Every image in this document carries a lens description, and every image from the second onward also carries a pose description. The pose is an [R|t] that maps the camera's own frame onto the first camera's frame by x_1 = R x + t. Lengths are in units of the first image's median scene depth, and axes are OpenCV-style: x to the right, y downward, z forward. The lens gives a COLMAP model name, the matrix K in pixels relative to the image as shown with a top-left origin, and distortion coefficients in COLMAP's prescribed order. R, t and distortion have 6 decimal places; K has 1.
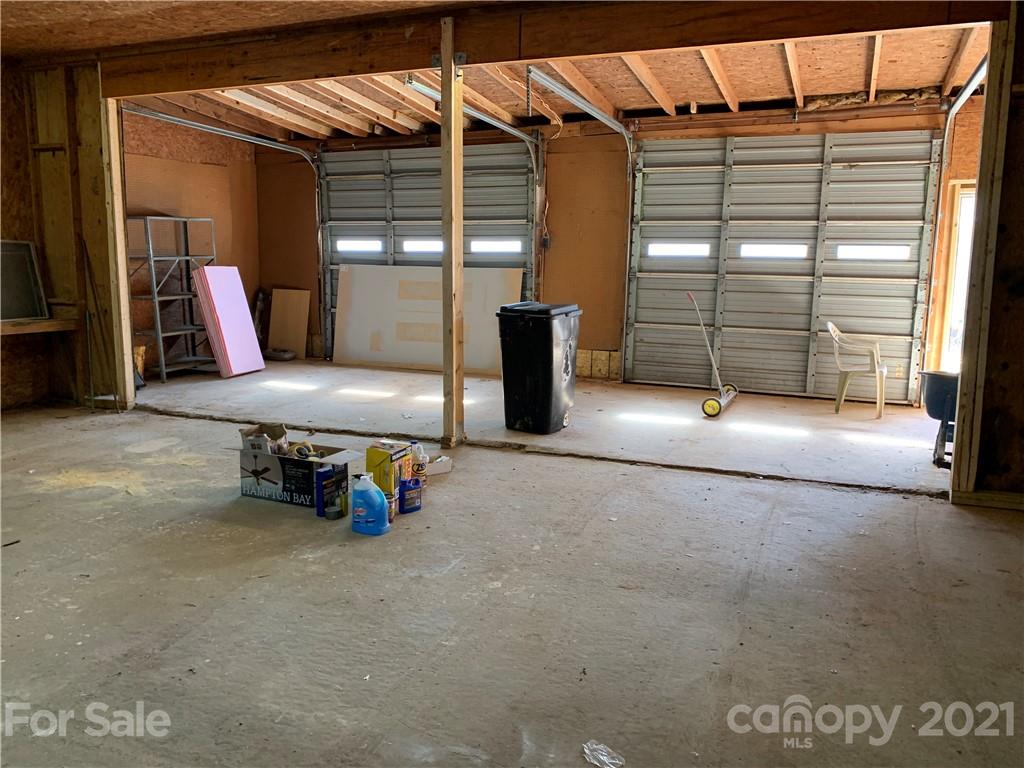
lens RADIAL K [[781.7, 0, 515.5], [0, 781.7, 385.9], [0, 0, 1]] dist [0.004161, -0.005819]
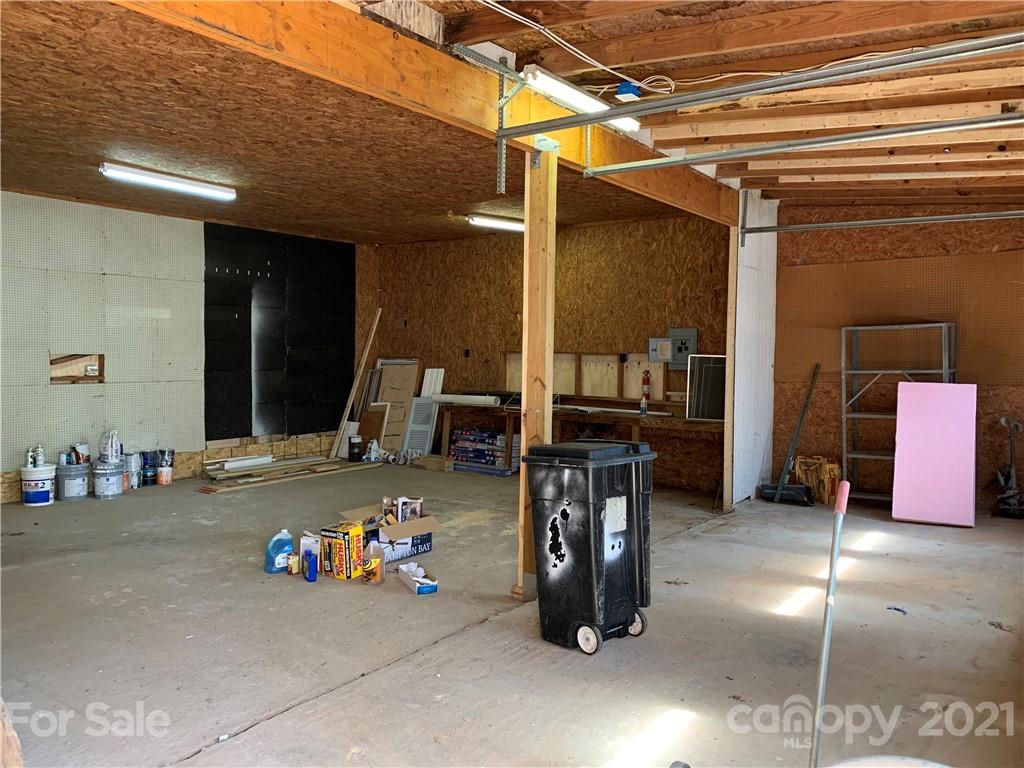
lens RADIAL K [[779.1, 0, 512.0], [0, 779.1, 384.0], [0, 0, 1]] dist [0.127984, -0.287860]
pose [[-0.221346, 0.026658, -0.974831, 0.590562], [-0.163326, 0.984494, 0.064007, -0.160799], [0.961421, 0.173383, -0.213560, 0.918563]]
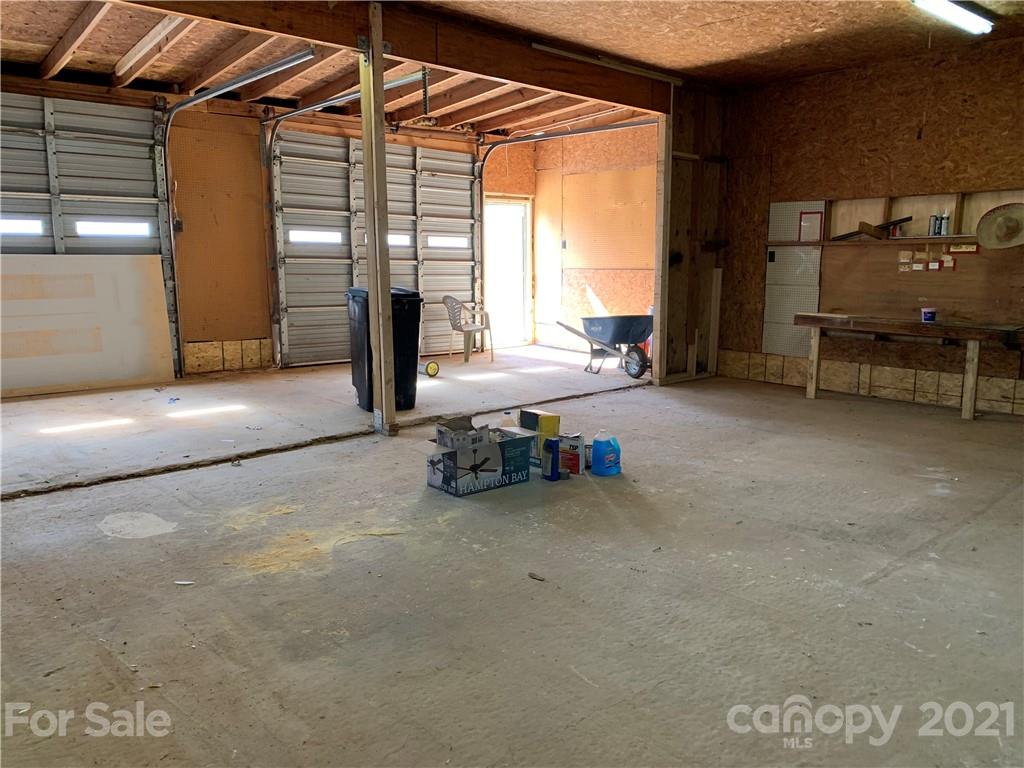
lens RADIAL K [[779.1, 0, 512.0], [0, 779.1, 384.0], [0, 0, 1]] dist [0.127984, -0.287860]
pose [[0.427440, -0.155236, 0.890616, -0.741468], [0.141162, 0.984524, 0.103856, -0.054998], [-0.892955, 0.081329, 0.442738, 0.330531]]
